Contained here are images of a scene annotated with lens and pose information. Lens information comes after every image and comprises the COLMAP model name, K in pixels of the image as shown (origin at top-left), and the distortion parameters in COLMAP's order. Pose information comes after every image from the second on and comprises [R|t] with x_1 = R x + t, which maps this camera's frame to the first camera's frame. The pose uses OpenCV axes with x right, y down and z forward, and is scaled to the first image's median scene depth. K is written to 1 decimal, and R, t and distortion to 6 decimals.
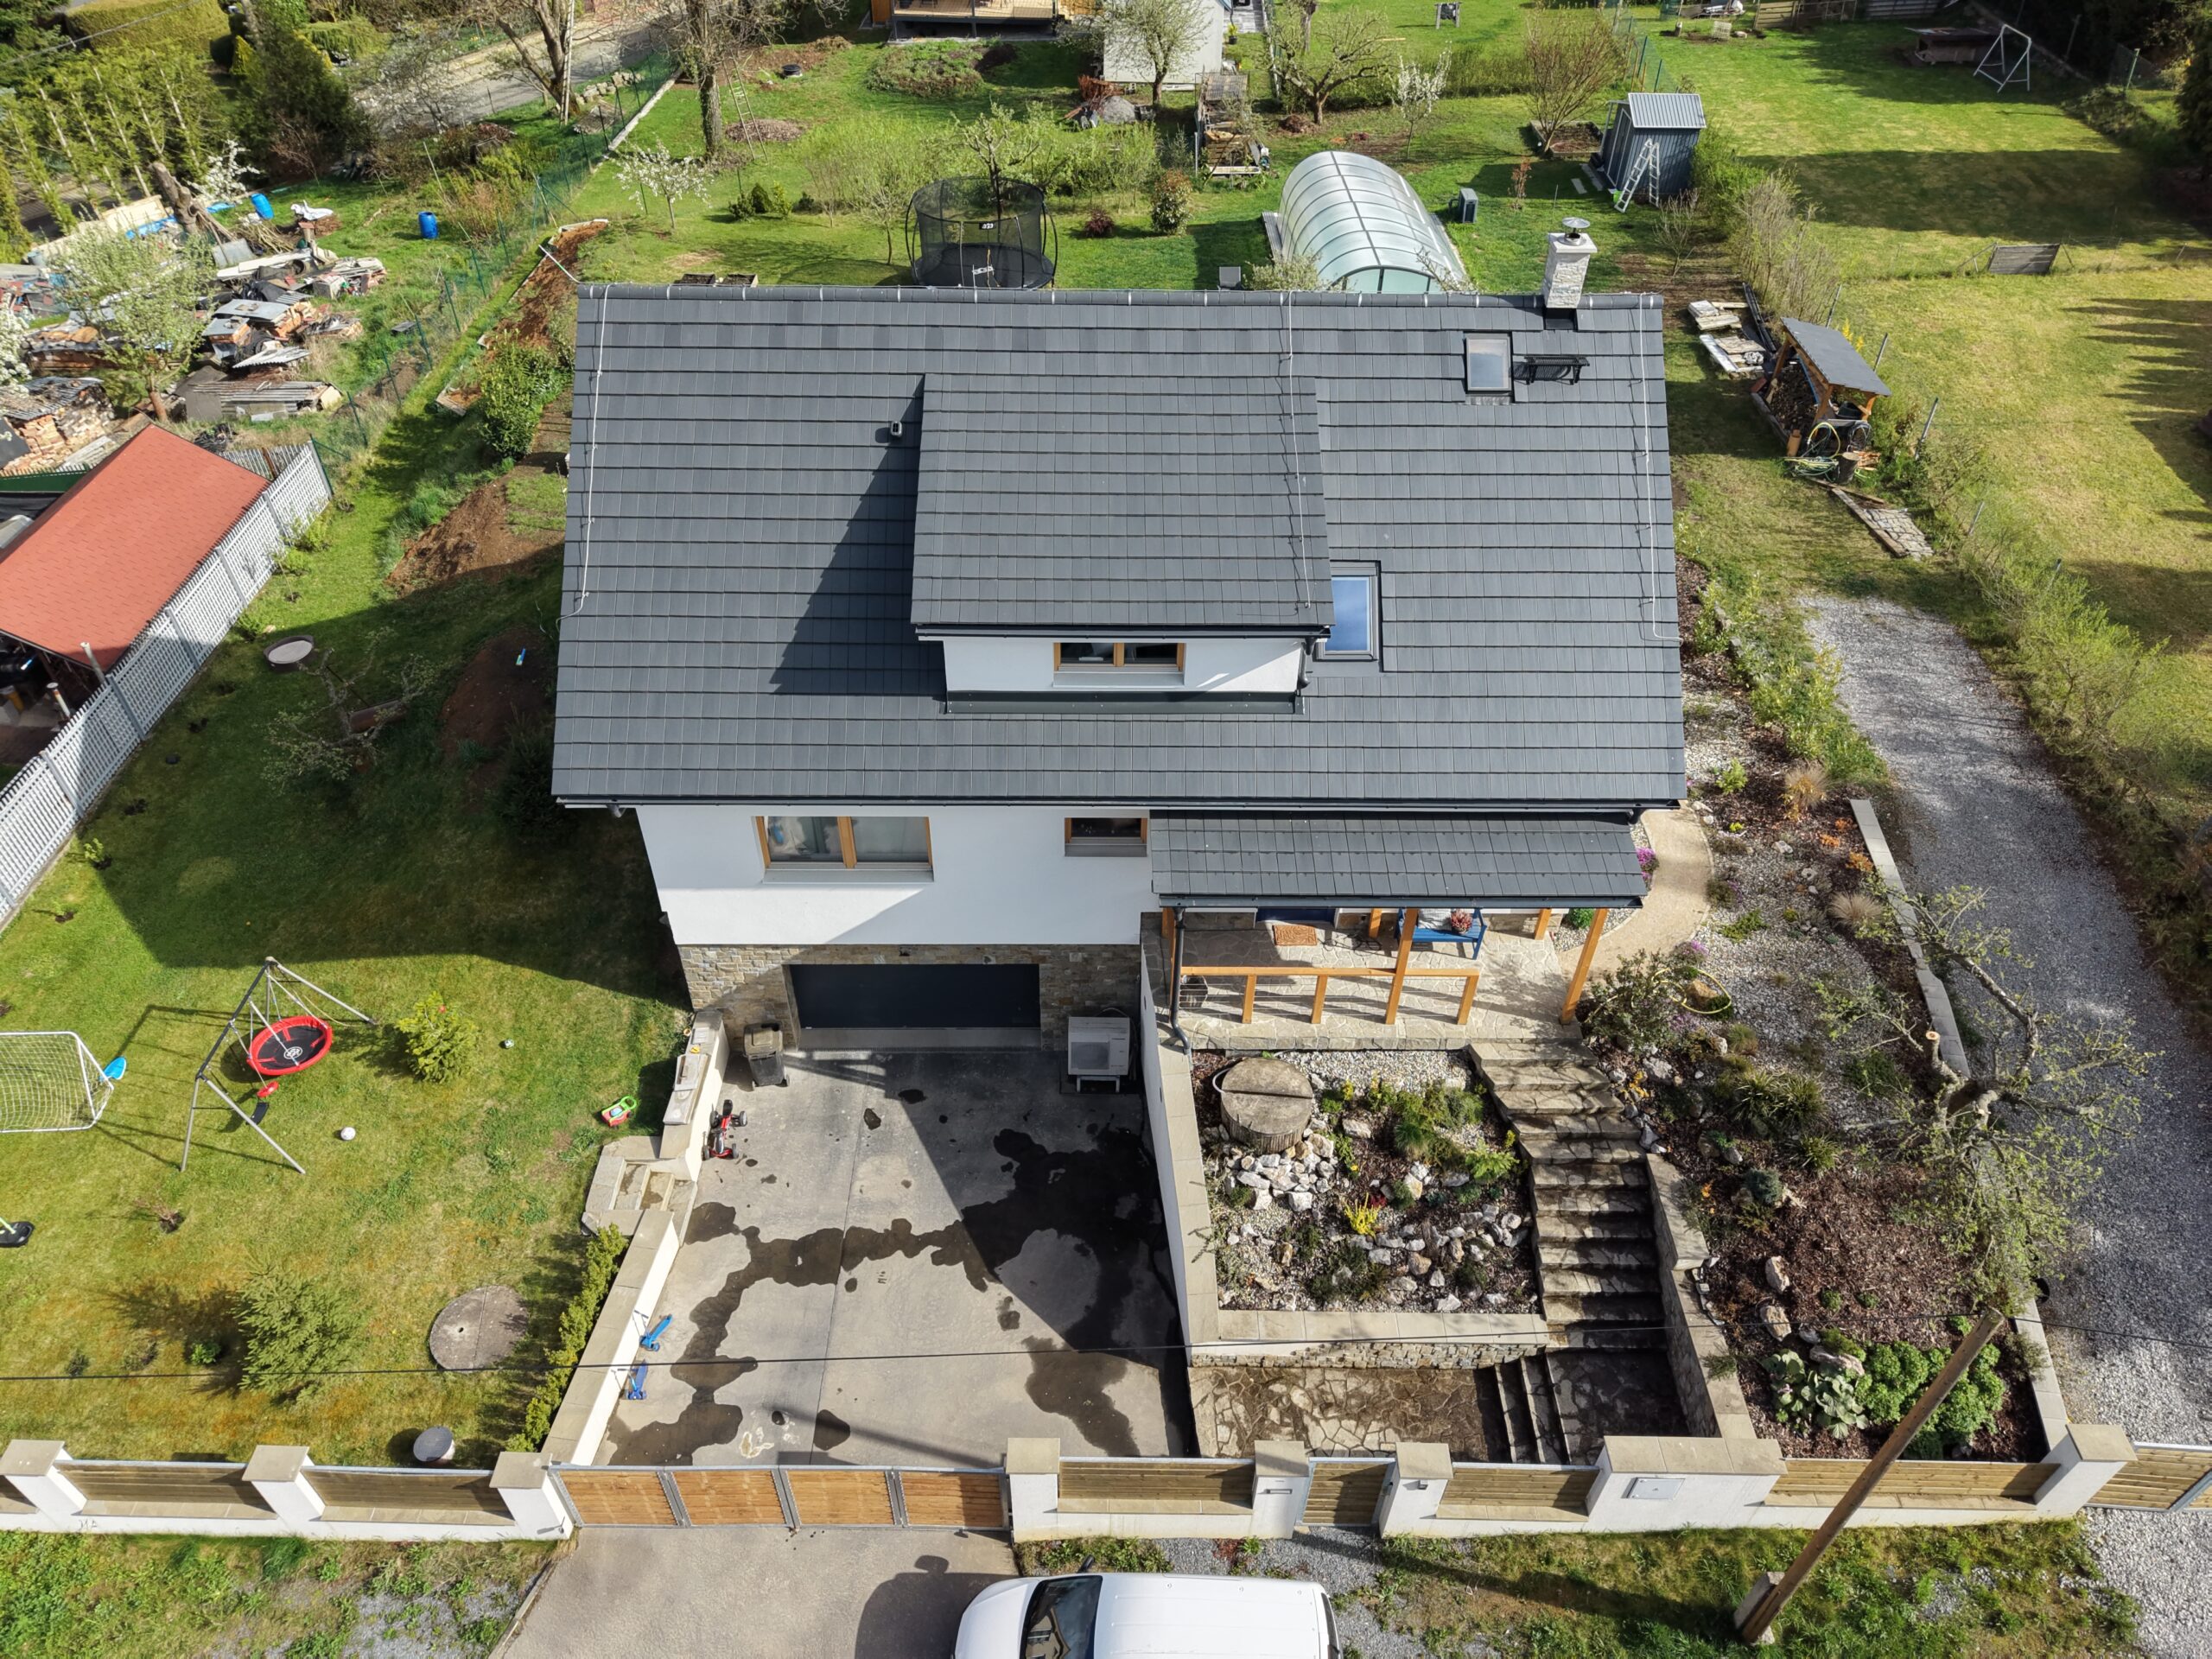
lens RADIAL K [[1525.0, 0, 1106.0], [0, 1525.0, 829.5], [0, 0, 1]] dist [0.141971, -0.230177]
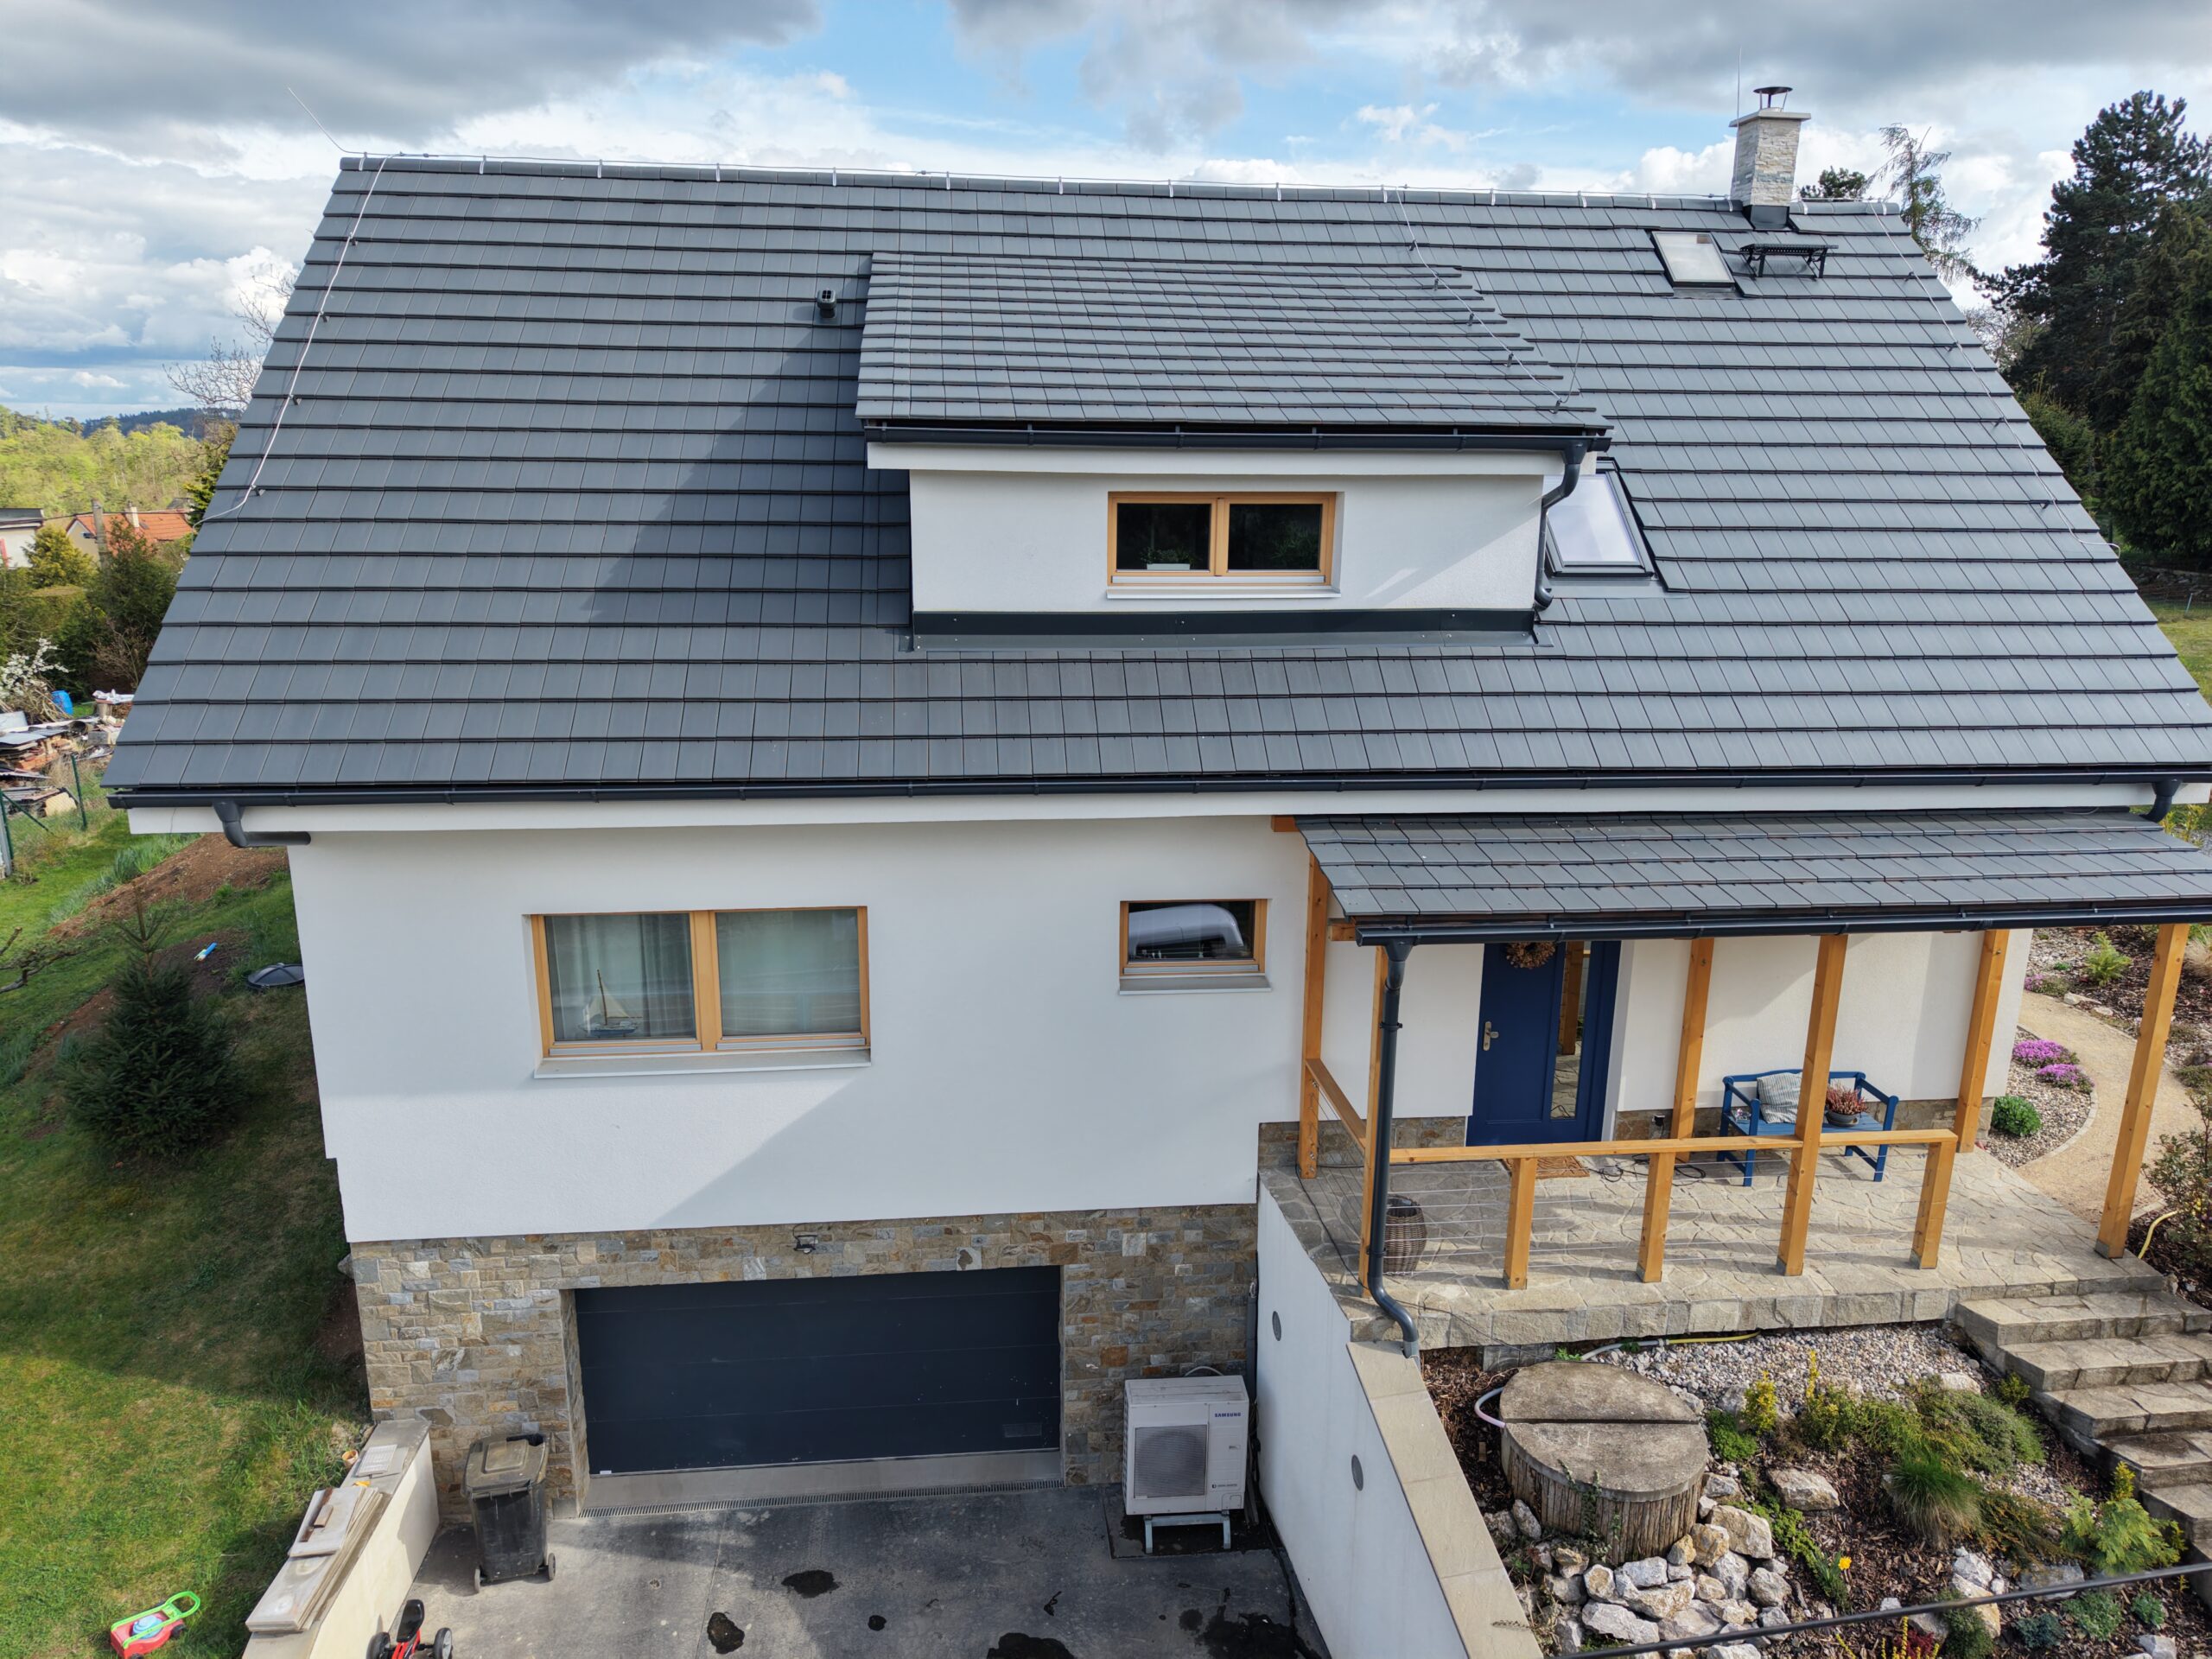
lens RADIAL K [[1496.8, 0, 1110.3], [0, 1496.8, 825.5], [0, 0, 1]] dist [0.010629, -0.007115]
pose [[0.994852, -0.023482, 0.098585, -0.080527], [0.066160, 0.887374, -0.456279, 0.202504], [-0.076767, 0.460452, 0.884359, 0.508828]]
